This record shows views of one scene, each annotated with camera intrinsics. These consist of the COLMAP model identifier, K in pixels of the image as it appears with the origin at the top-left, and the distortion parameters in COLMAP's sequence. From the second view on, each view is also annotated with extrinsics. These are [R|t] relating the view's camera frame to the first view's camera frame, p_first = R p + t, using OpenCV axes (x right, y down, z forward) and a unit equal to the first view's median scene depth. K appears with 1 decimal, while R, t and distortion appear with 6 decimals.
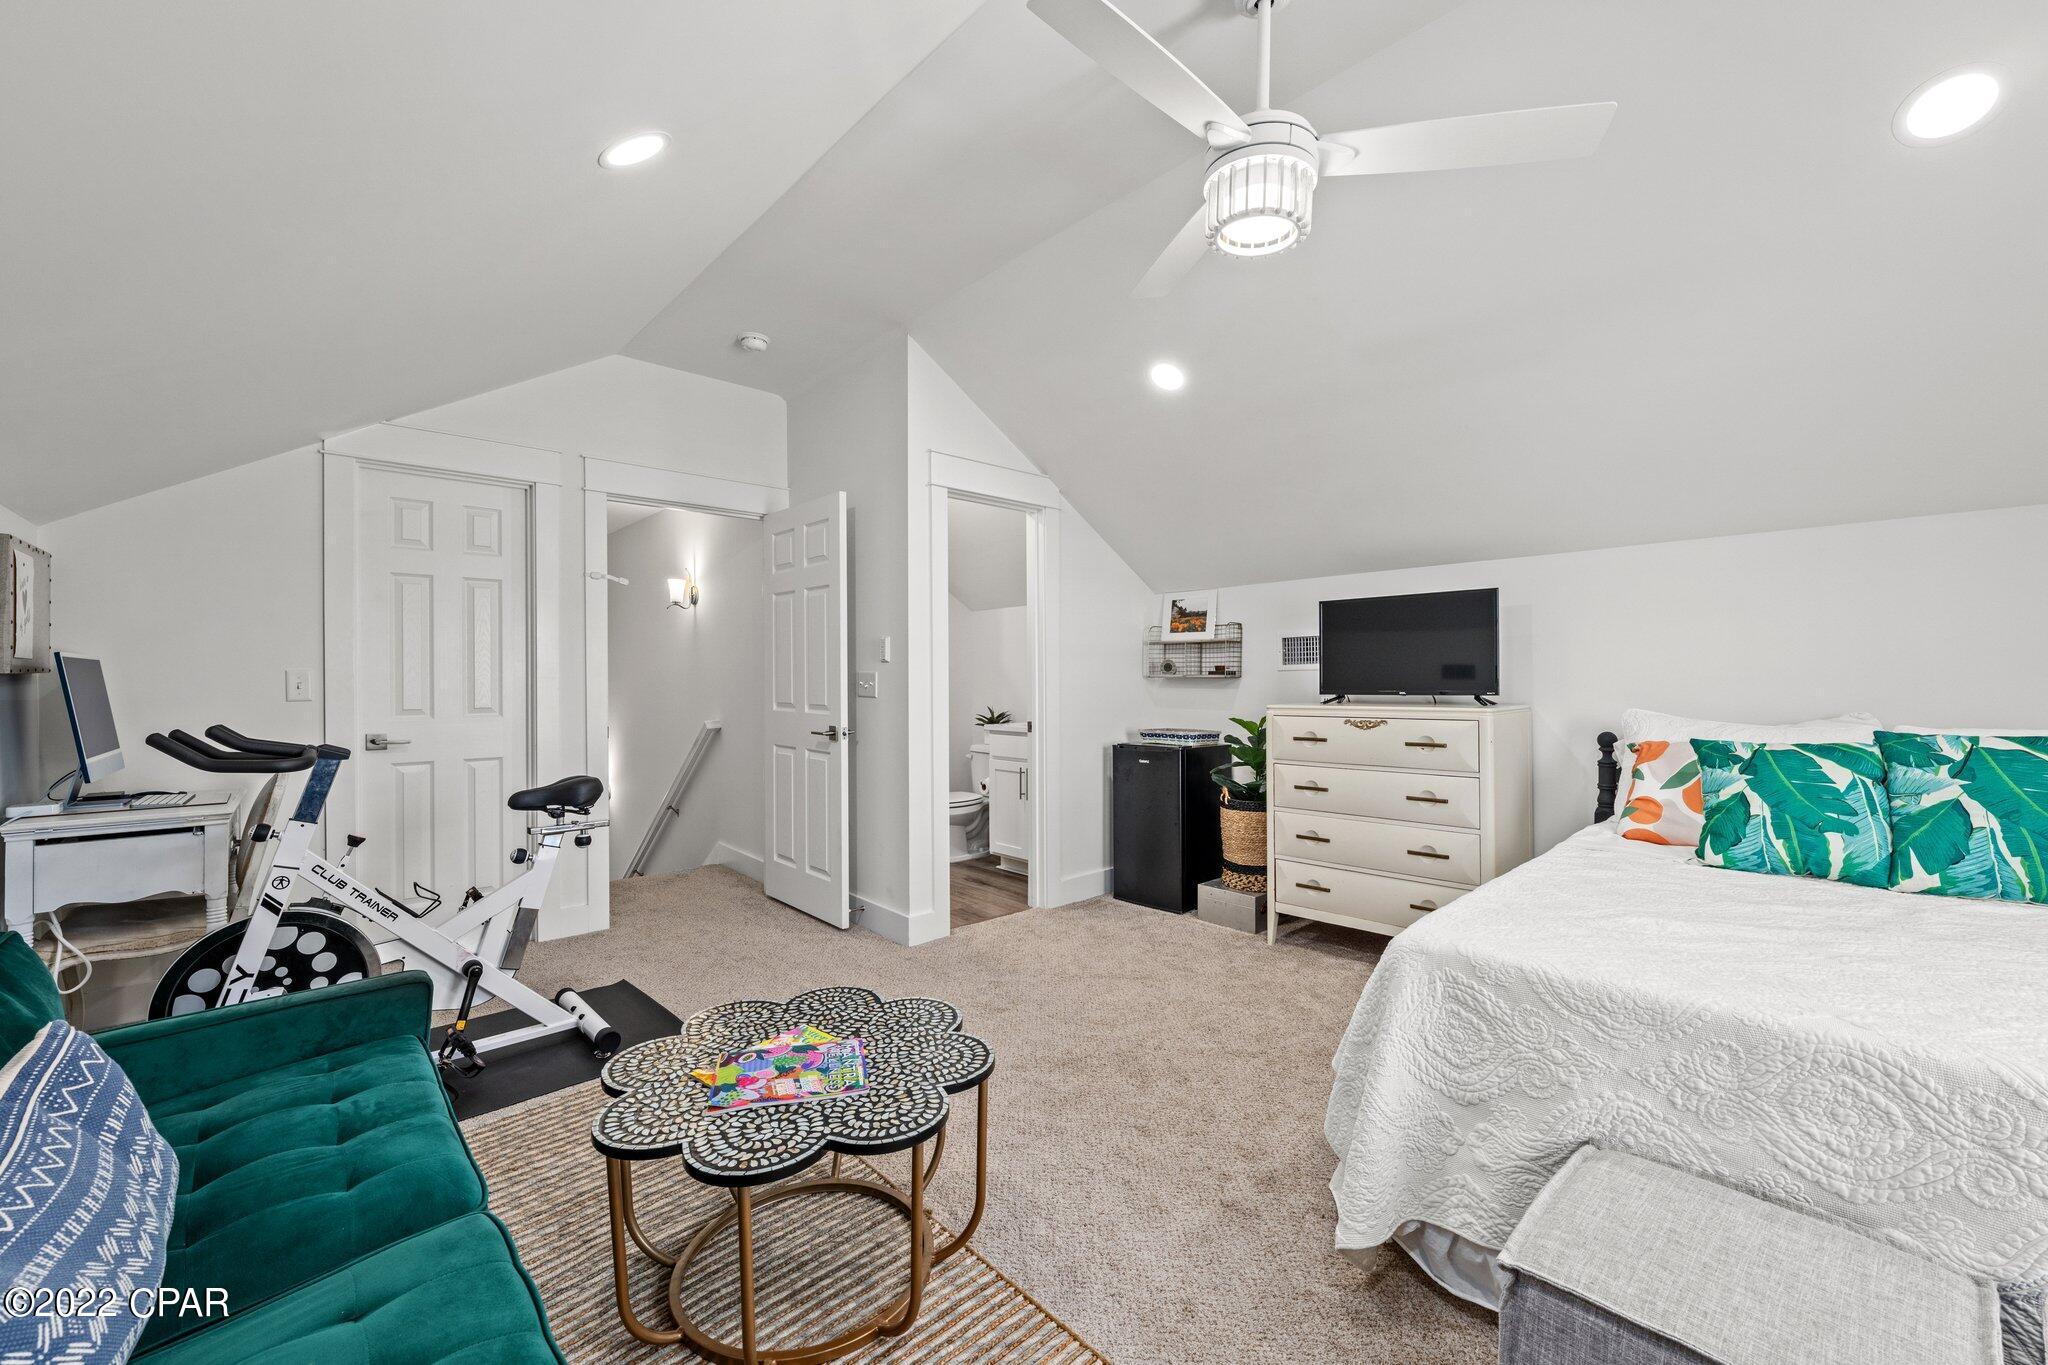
lens RADIAL K [[806.8, 0, 1022.2], [0, 806.8, 680.0], [0, 0, 1]] dist [0.000447, -0.000079]
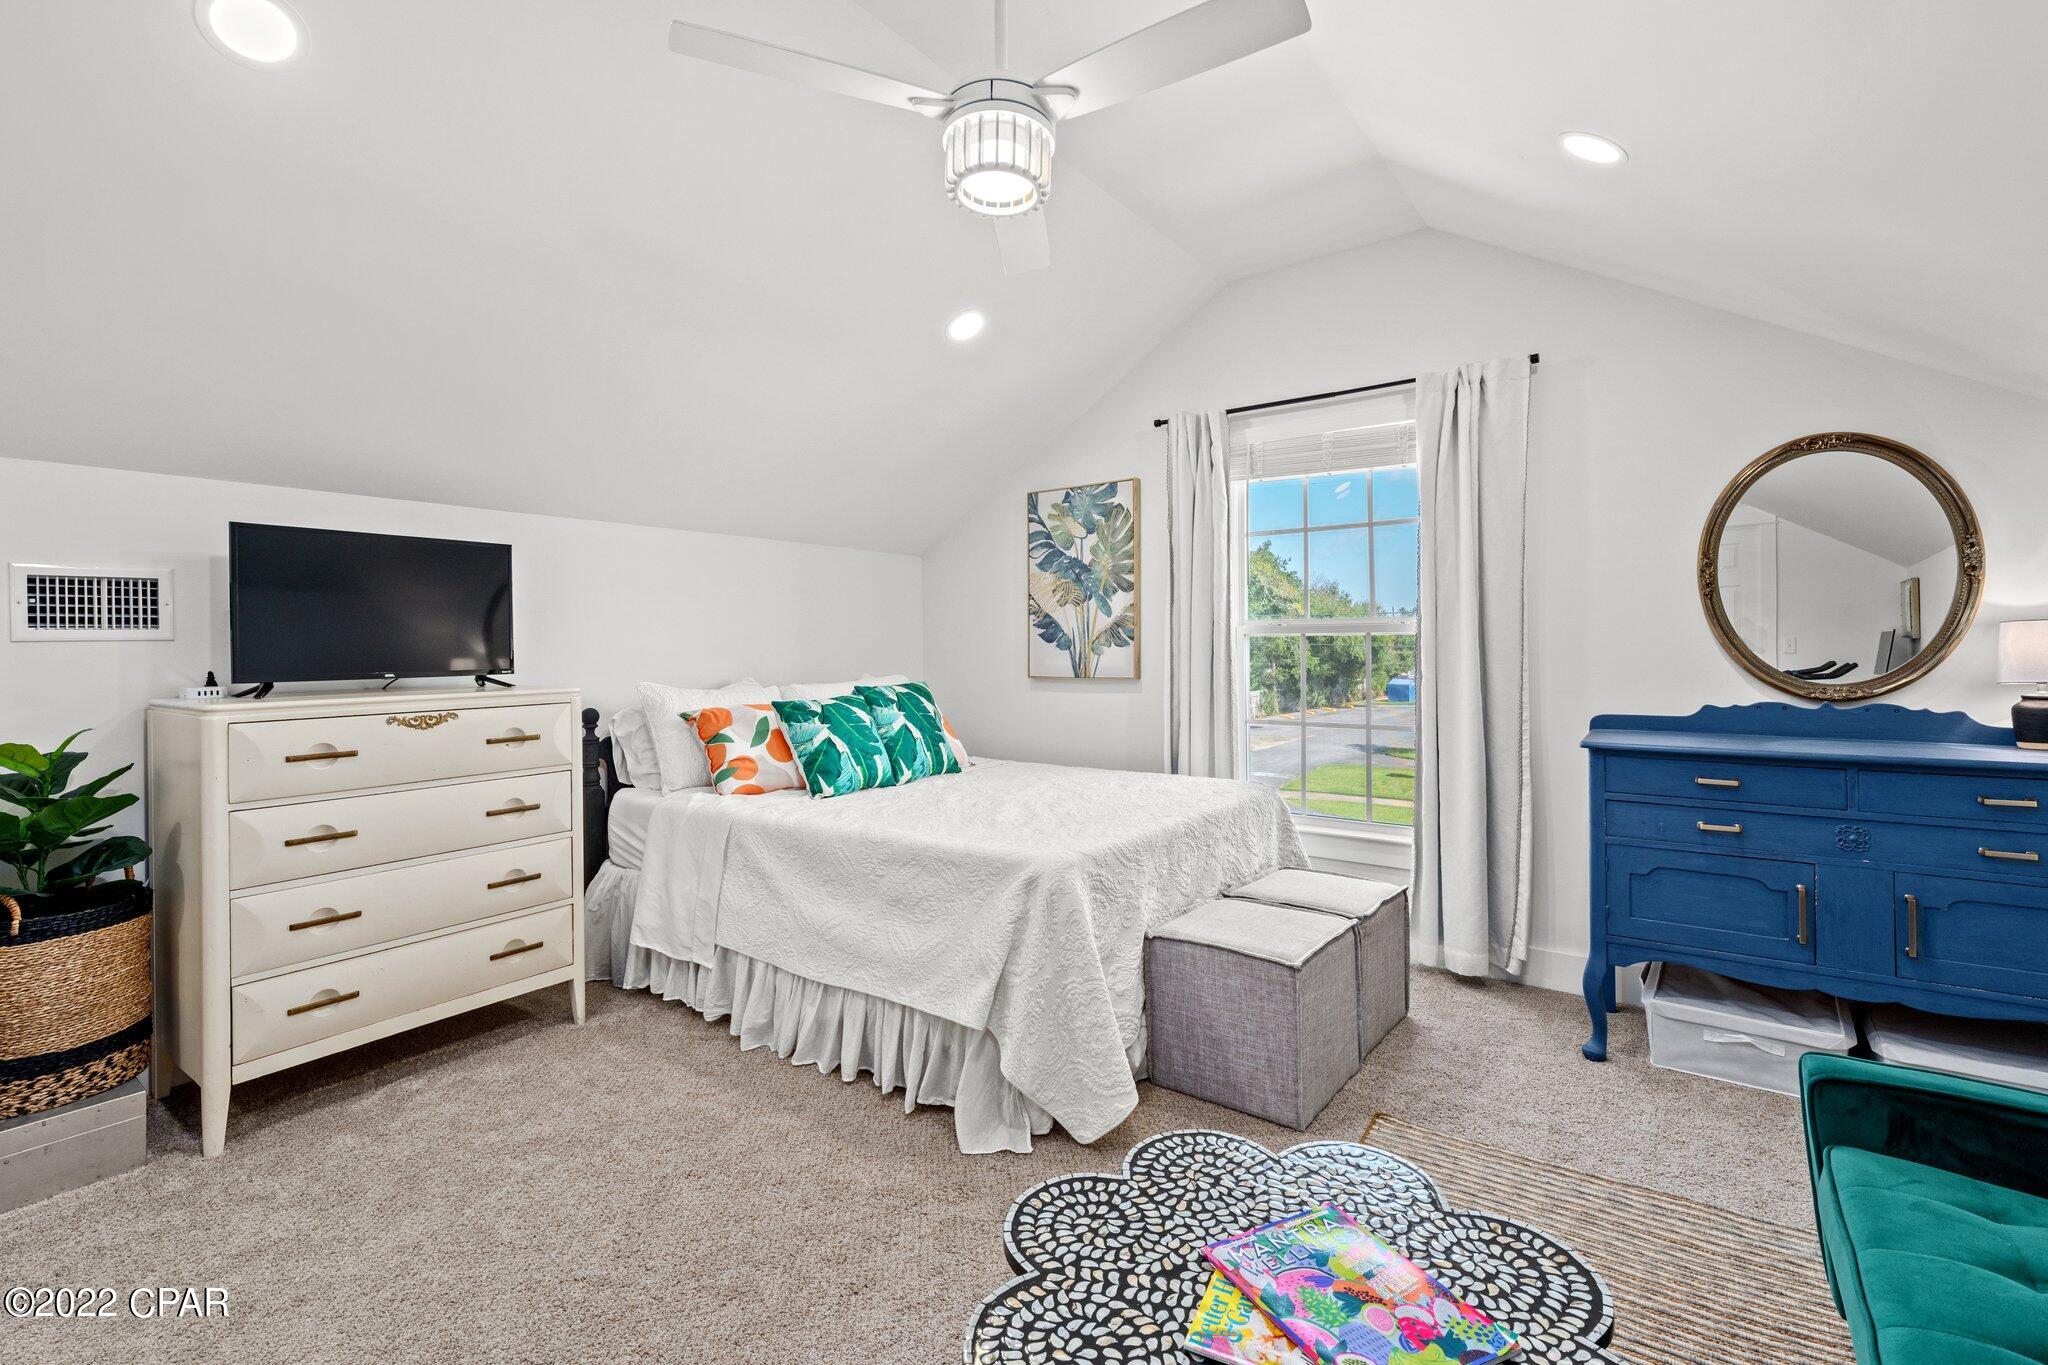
lens RADIAL K [[942.8, 0, 1009.7], [0, 942.8, 645.6], [0, 0, 1]] dist [0.001492, 0.000515]
pose [[-0.191288, 0.006879, 0.981510, -0.607799], [0.010400, 0.999934, -0.004982, -0.000407], [-0.981479, 0.009254, -0.191346, 0.895950]]
